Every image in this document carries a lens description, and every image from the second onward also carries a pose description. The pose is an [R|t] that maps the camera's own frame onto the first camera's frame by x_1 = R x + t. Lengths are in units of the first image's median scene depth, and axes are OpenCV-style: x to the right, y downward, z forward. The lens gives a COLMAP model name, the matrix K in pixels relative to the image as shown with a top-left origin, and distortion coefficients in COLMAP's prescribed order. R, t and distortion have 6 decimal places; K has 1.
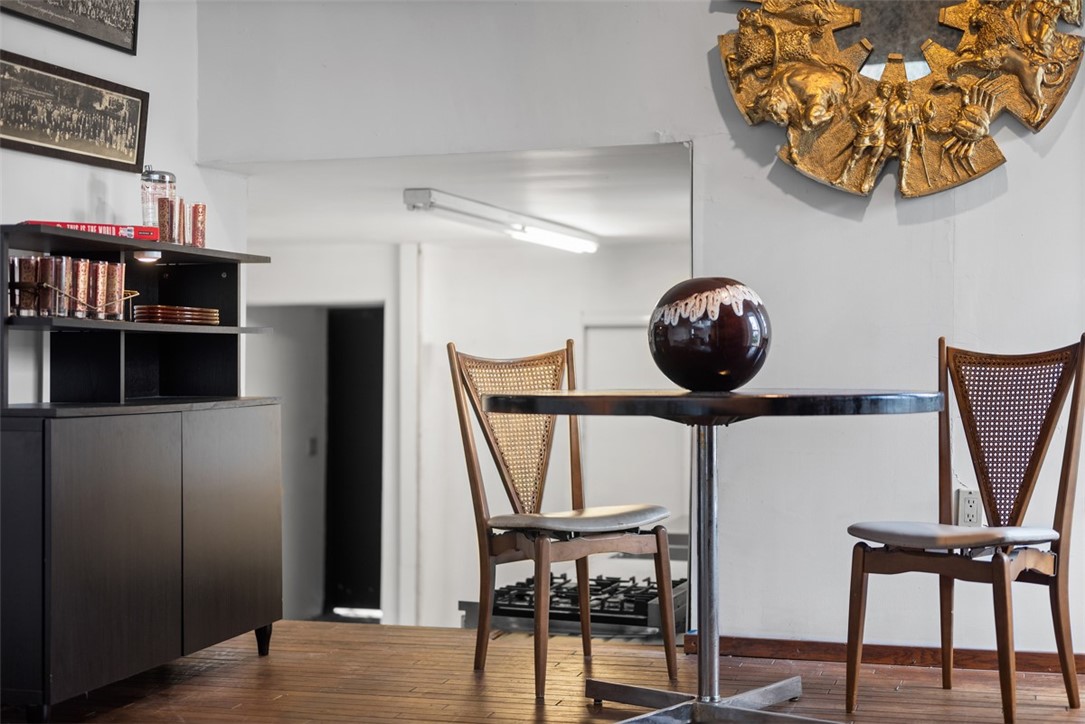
lens RADIAL K [[1566.9, 0, 542.5], [0, 1566.9, 362.0], [0, 0, 1]] dist [0.007672, -0.003735]
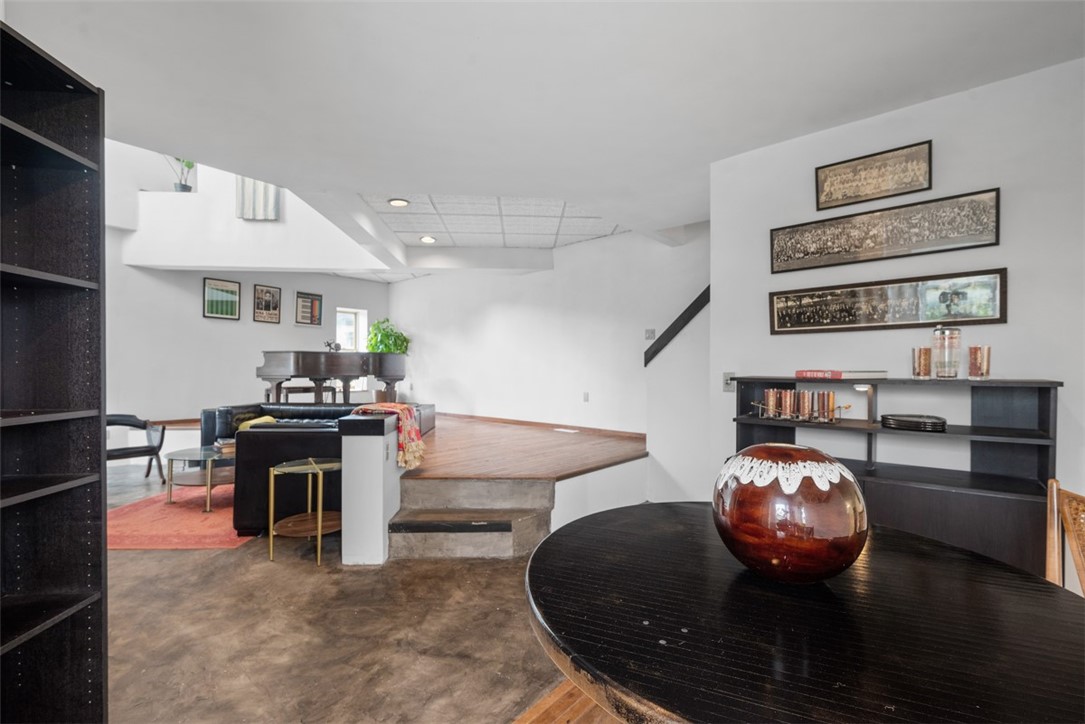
lens RADIAL K [[475.4, 0, 549.2], [0, 475.4, 372.4], [0, 0, 1]] dist [-0.000096, -0.000126]
pose [[-0.403379, 0.008757, -0.914991, 0.350154], [-0.003738, 0.999930, 0.011218, -0.083465], [0.915026, 0.007945, -0.403318, 0.849887]]
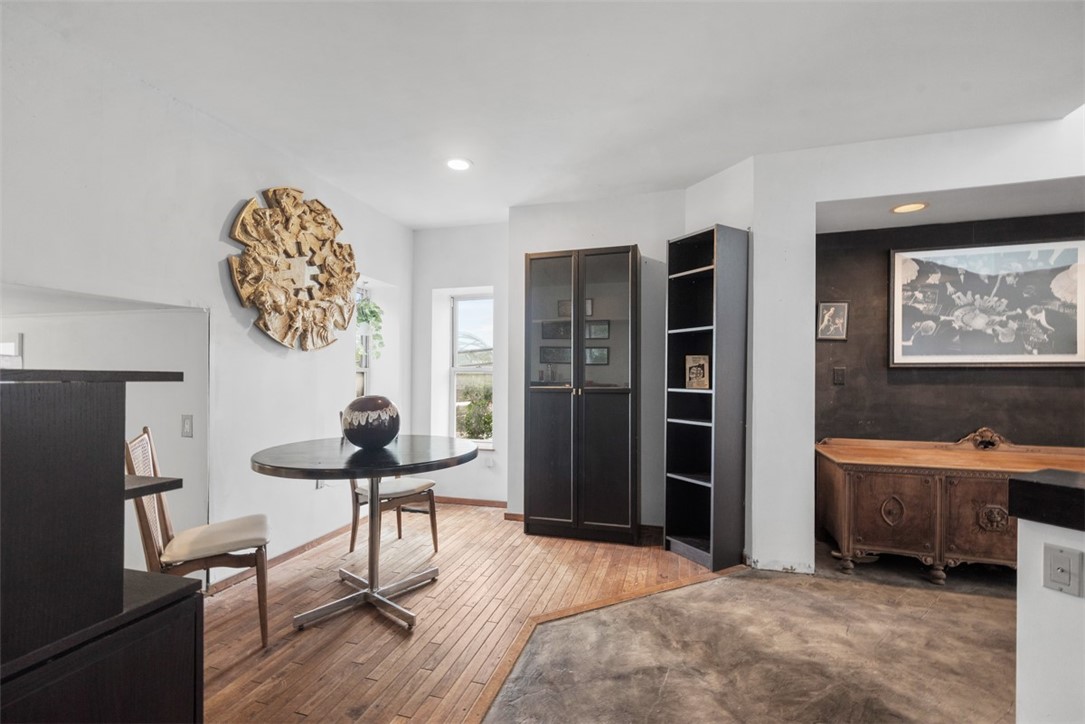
lens RADIAL K [[471.9, 0, 542.2], [0, 471.9, 376.6], [0, 0, 1]] dist [0.001860, -0.000070]
pose [[-0.001293, -0.001800, 0.999998, -0.473196], [-0.005838, 0.999981, 0.001793, -0.071212], [-0.999982, -0.005836, -0.001304, 0.658495]]
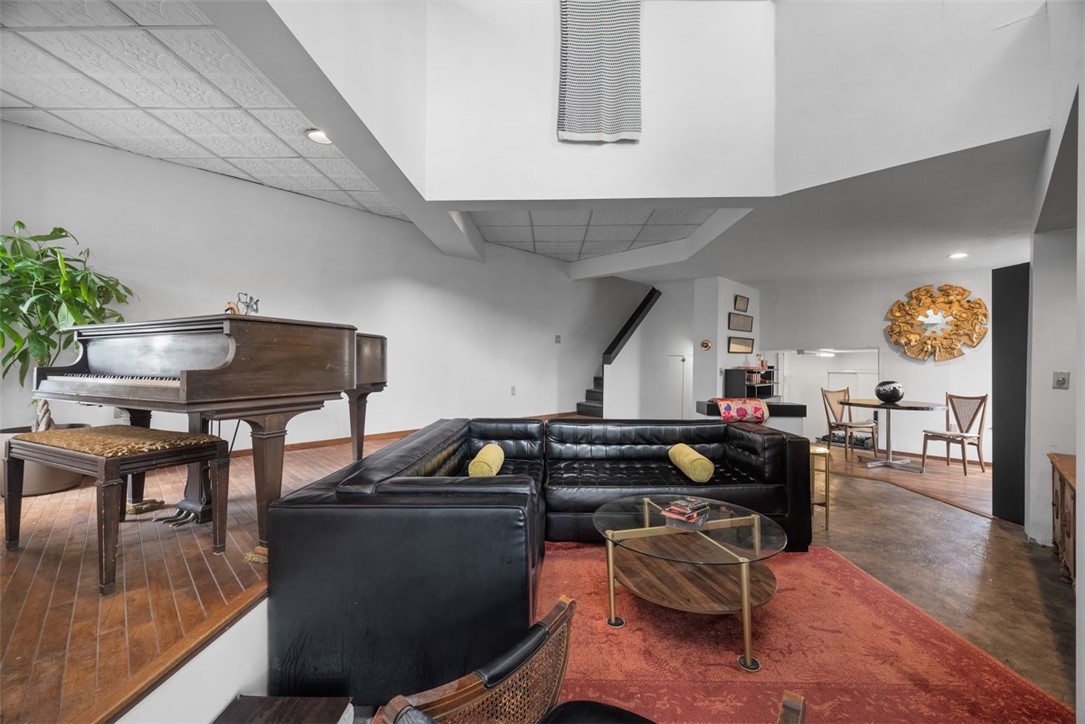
lens RADIAL K [[428.5, 0, 547.0], [0, 428.5, 355.8], [0, 0, 1]] dist [-0.000798, -0.000027]
pose [[0.882440, 0.004988, -0.470398, -0.200242], [-0.012264, 0.999848, -0.012403, -0.091461], [0.470265, 0.016714, 0.882367, -0.701520]]
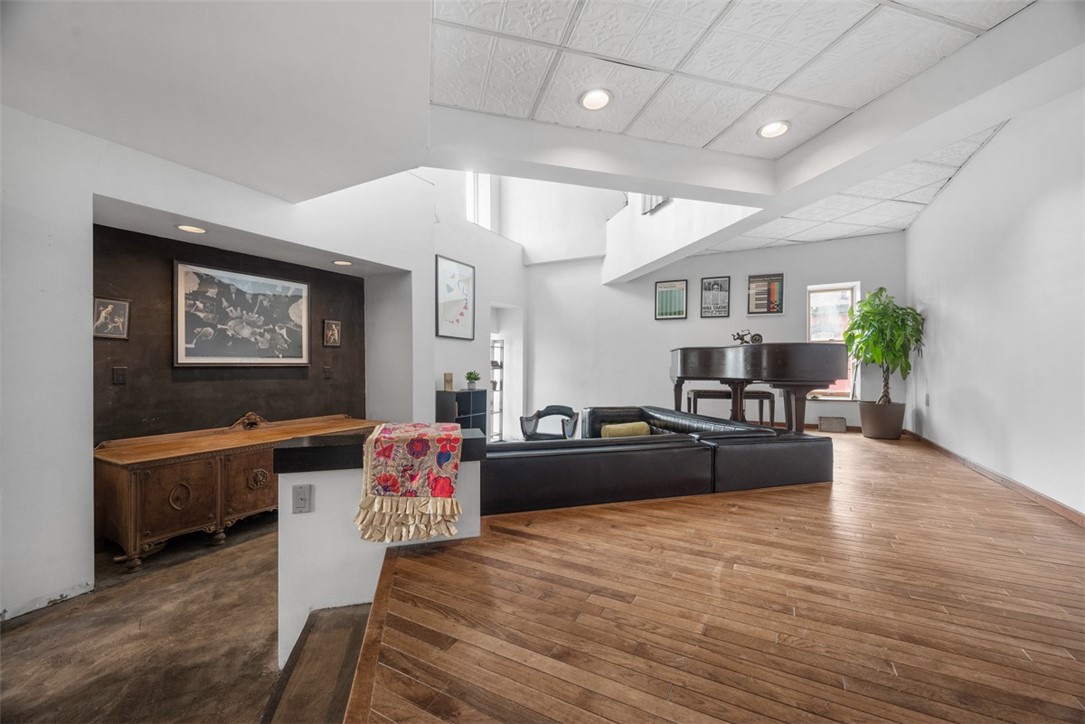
lens RADIAL K [[427.1, 0, 542.5], [0, 427.1, 364.2], [0, 0, 1]] dist [0.000013, 0.000022]
pose [[-0.979195, 0.008103, 0.202760, -0.503066], [0.006756, 0.999950, -0.007334, -0.082706], [-0.202809, -0.005812, -0.979201, 0.703979]]
